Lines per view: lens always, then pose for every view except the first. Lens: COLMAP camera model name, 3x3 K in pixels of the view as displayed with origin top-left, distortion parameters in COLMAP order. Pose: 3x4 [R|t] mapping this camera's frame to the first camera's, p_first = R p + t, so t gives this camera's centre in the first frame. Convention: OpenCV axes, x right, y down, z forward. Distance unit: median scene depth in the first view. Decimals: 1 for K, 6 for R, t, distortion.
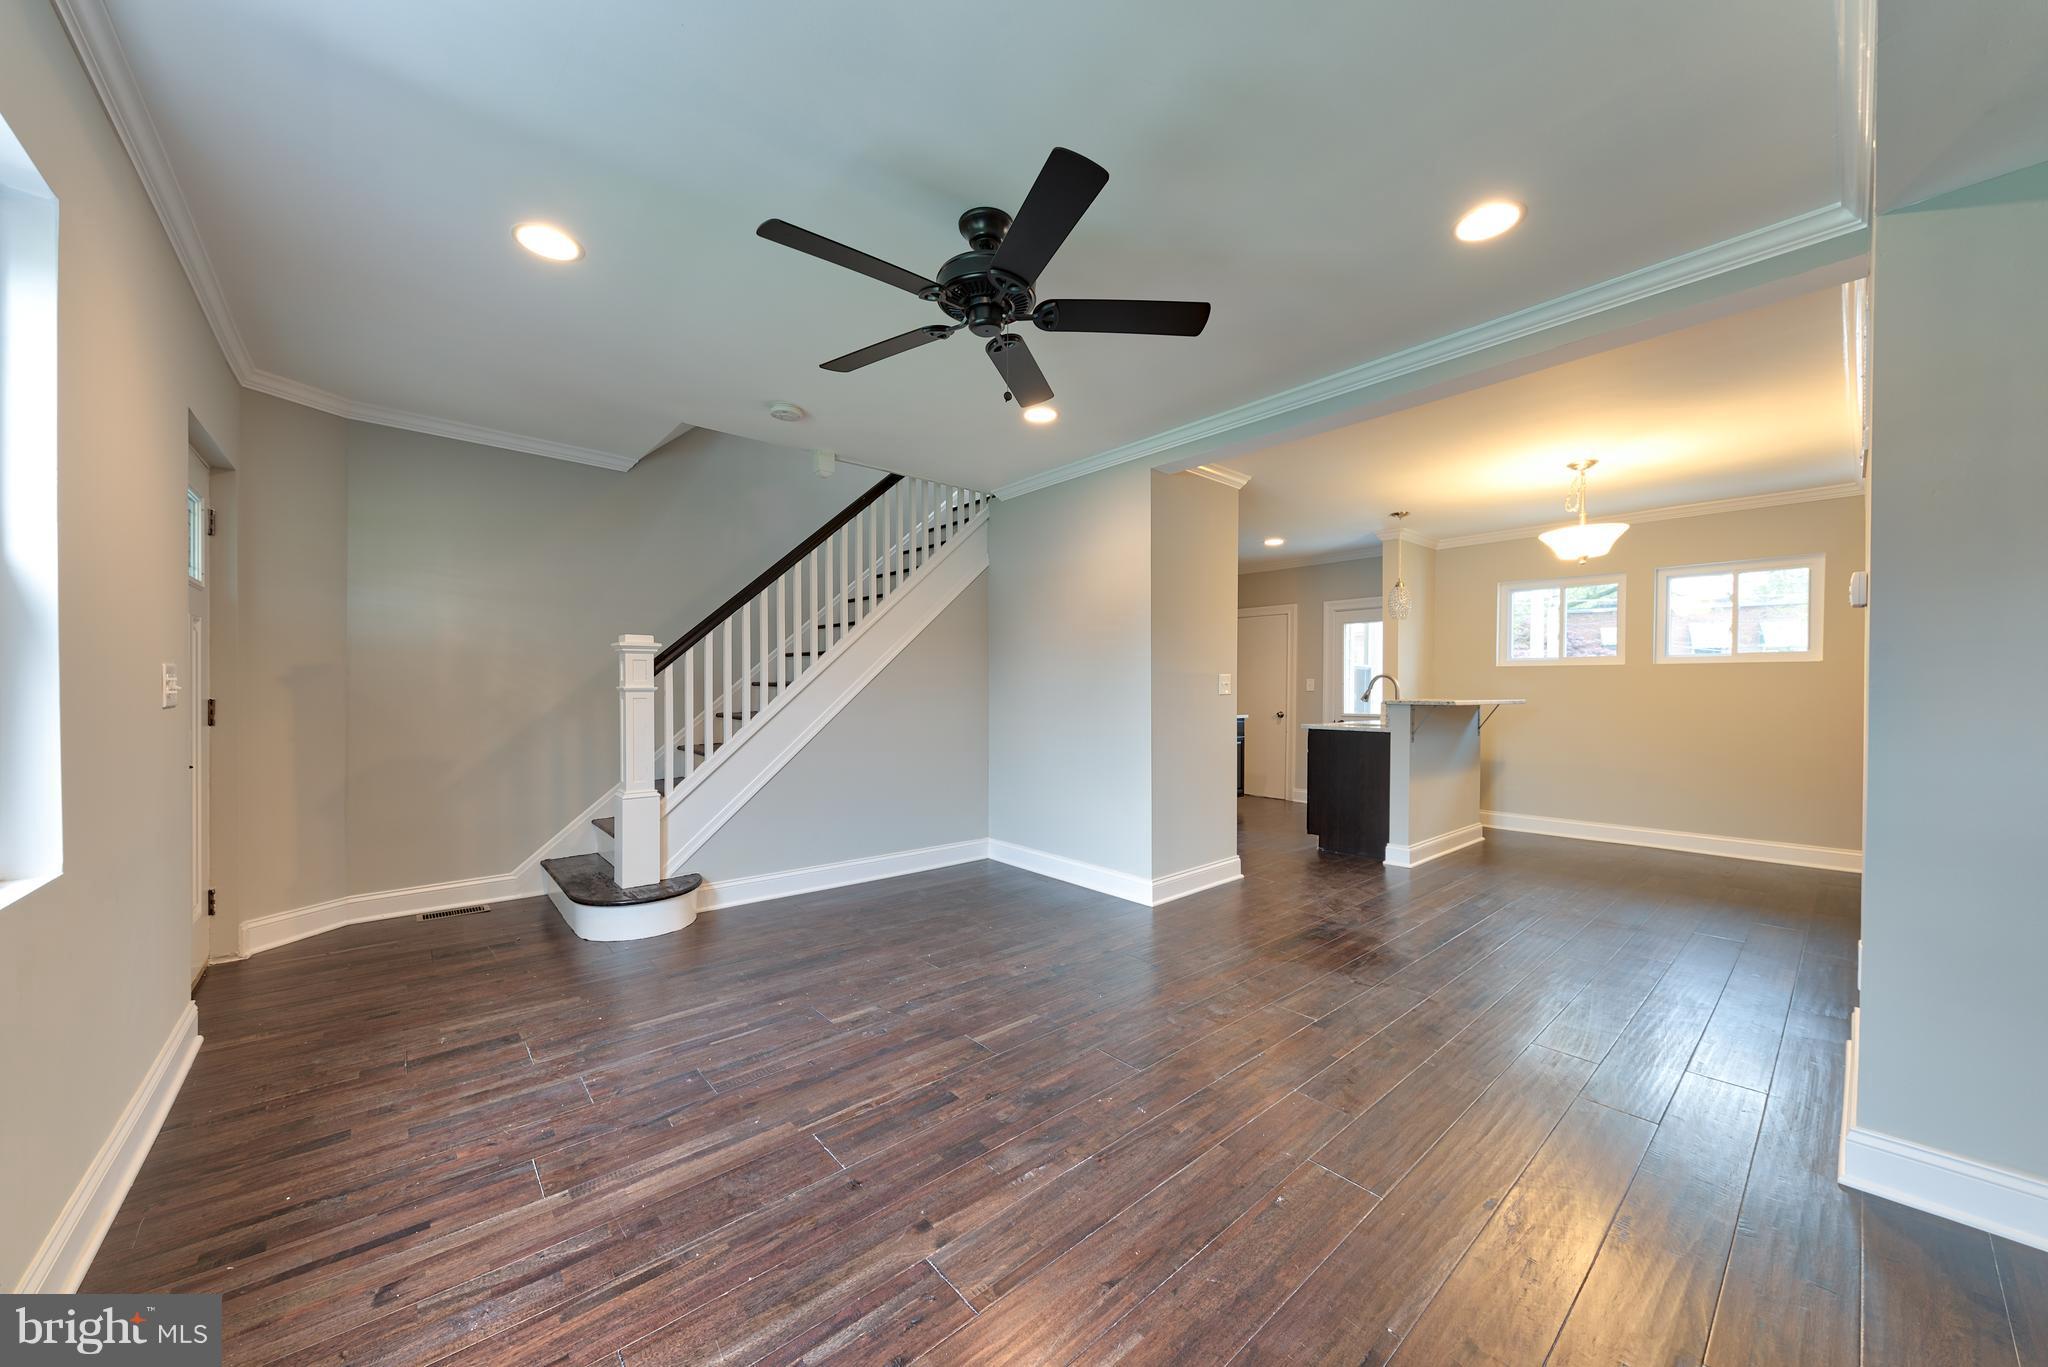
lens RADIAL K [[717.5, 0, 1017.7], [0, 717.5, 694.5], [0, 0, 1]] dist [0.020977, -0.010806]
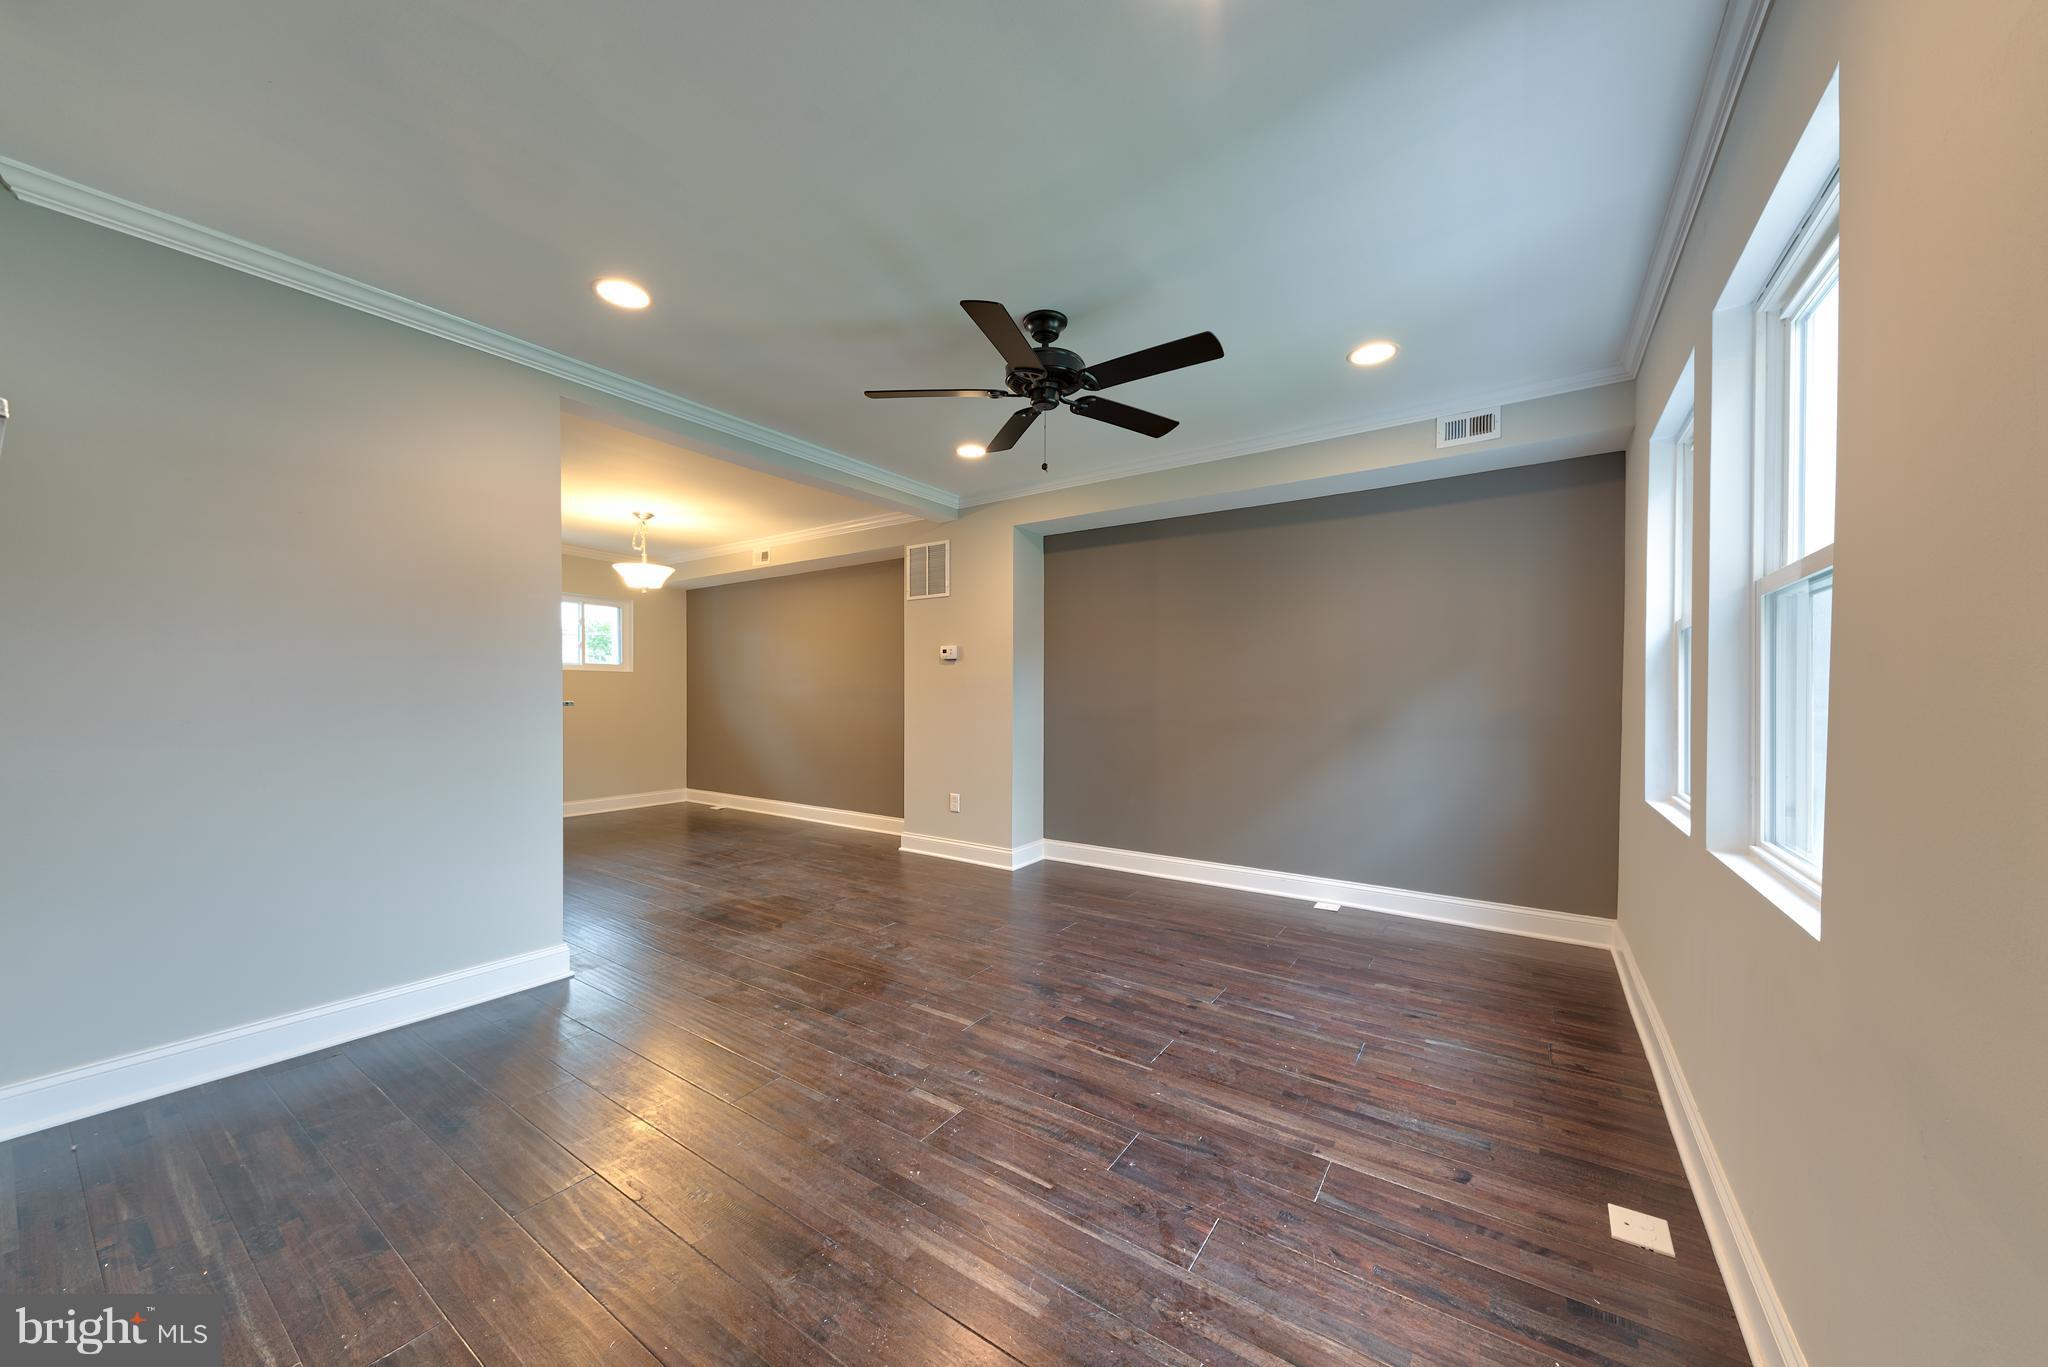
lens RADIAL K [[716.4, 0, 1018.6], [0, 716.4, 696.0], [0, 0, 1]] dist [0.002254, 0.000063]
pose [[-0.250295, -0.007545, 0.968140, -0.809170], [0.002654, 0.999961, 0.008479, -0.008913], [-0.968166, 0.004692, -0.250265, 0.884134]]
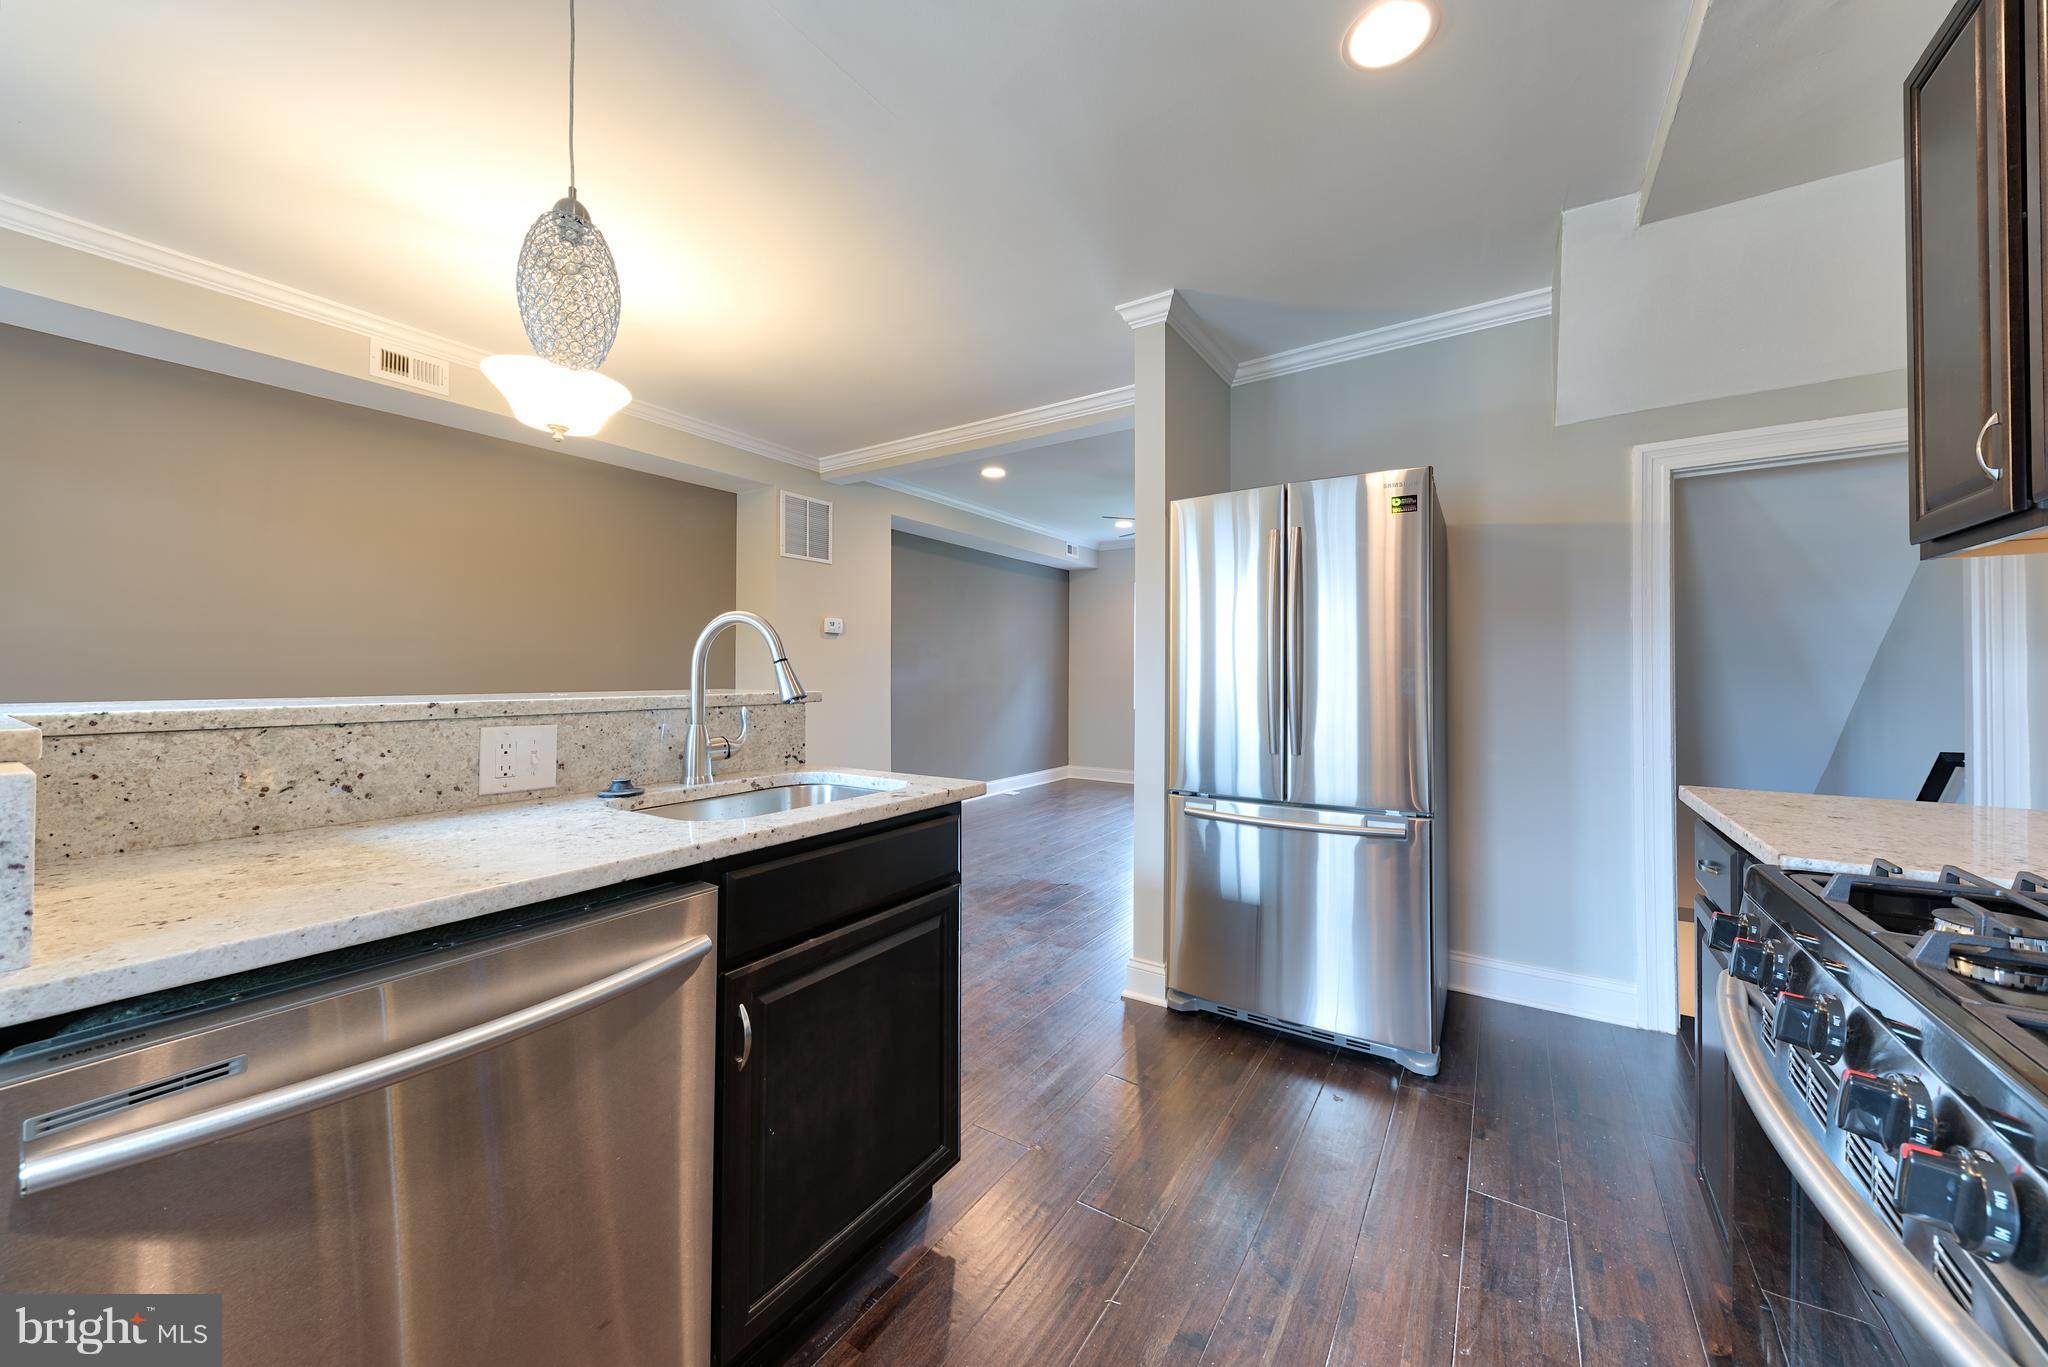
lens RADIAL K [[708.9, 0, 1024.0], [0, 708.9, 683.5], [0, 0, 1]] dist [0.002851, -0.000001]
pose [[-0.966052, -0.001023, -0.258345, 0.741228], [-0.006757, 0.999750, 0.021309, -0.010448], [0.258258, 0.022332, -0.965818, 2.109441]]
